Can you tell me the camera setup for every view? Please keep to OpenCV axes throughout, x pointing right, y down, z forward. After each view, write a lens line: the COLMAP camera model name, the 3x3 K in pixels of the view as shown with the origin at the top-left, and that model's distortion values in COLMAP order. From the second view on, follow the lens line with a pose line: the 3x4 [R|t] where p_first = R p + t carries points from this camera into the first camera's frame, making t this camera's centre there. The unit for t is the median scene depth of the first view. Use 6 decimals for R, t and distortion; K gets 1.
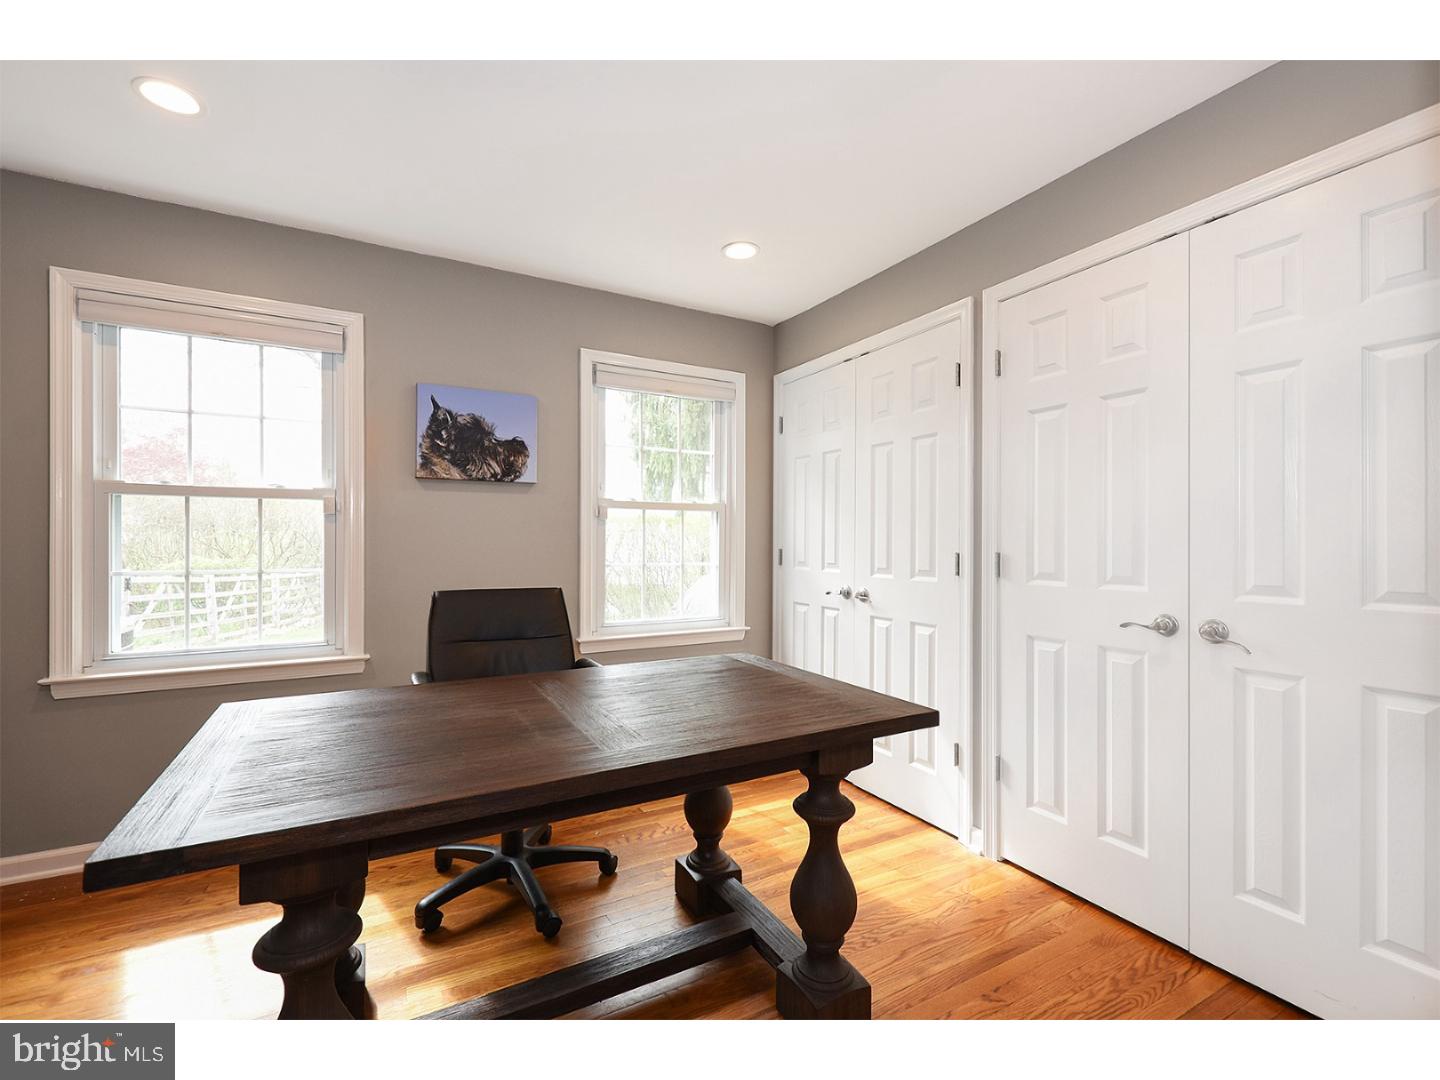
lens RADIAL K [[636.7, 0, 718.9], [0, 636.7, 543.3], [0, 0, 1]] dist [-0.001028, -0.000112]
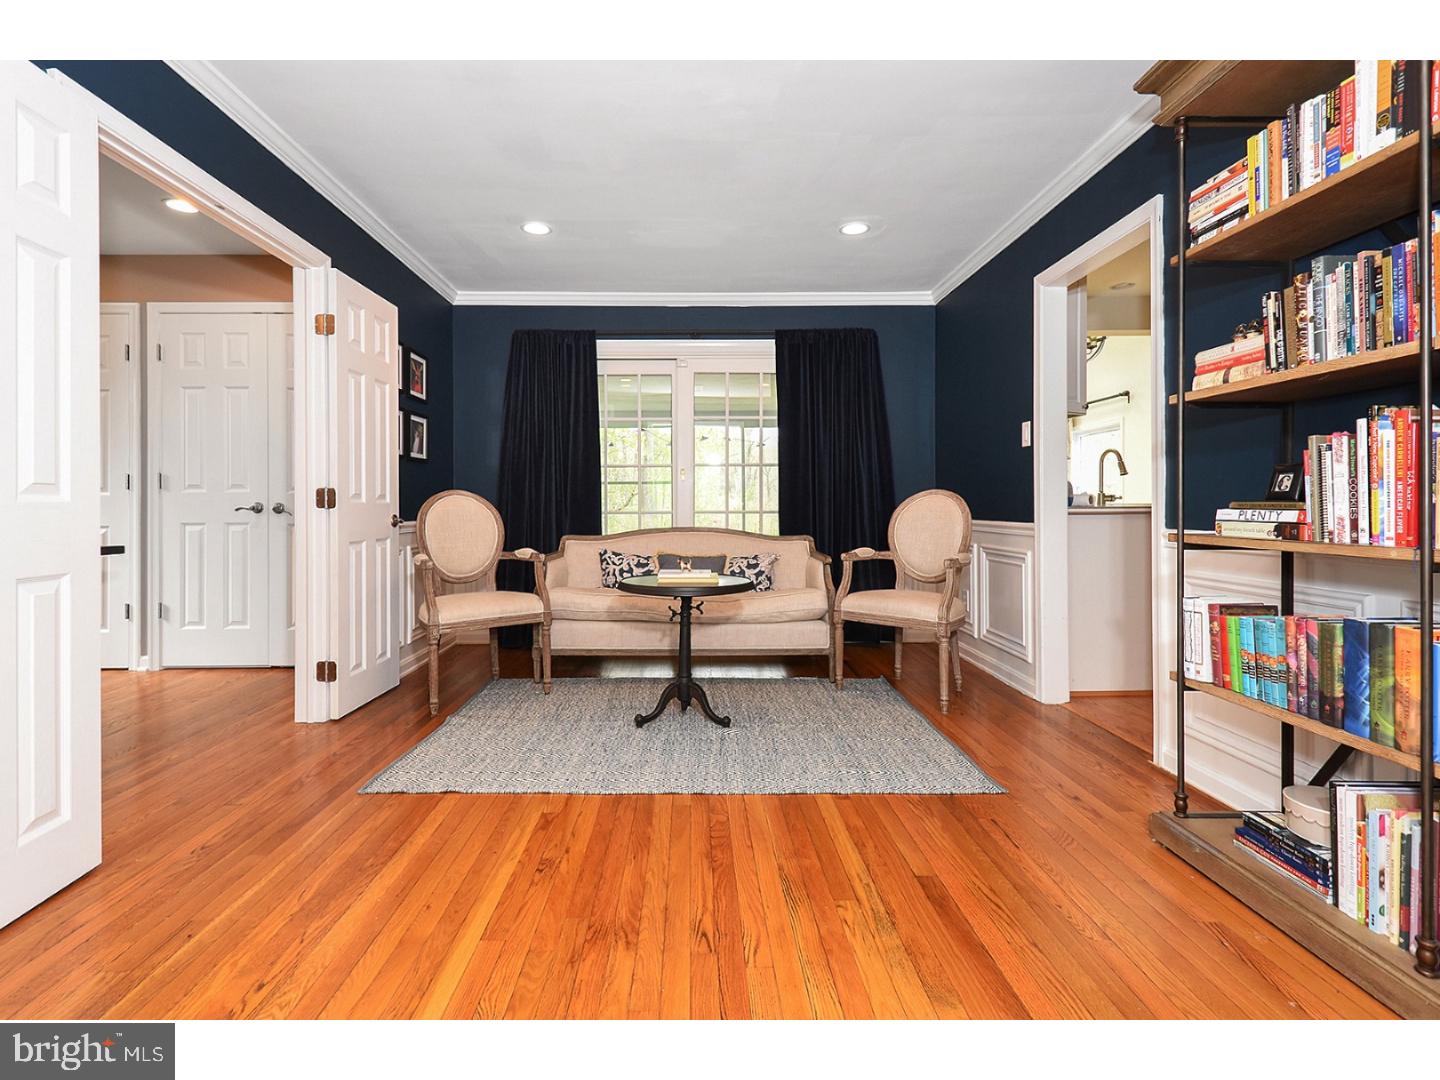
lens RADIAL K [[636.7, 0, 715.9], [0, 636.7, 540.5], [0, 0, 1]] dist [-0.001028, -0.000112]
pose [[0.472555, -0.000038, 0.881301, -0.295303], [0.001003, 0.999999, -0.000495, 0.183684], [-0.881301, 0.001118, 0.472554, -0.947718]]
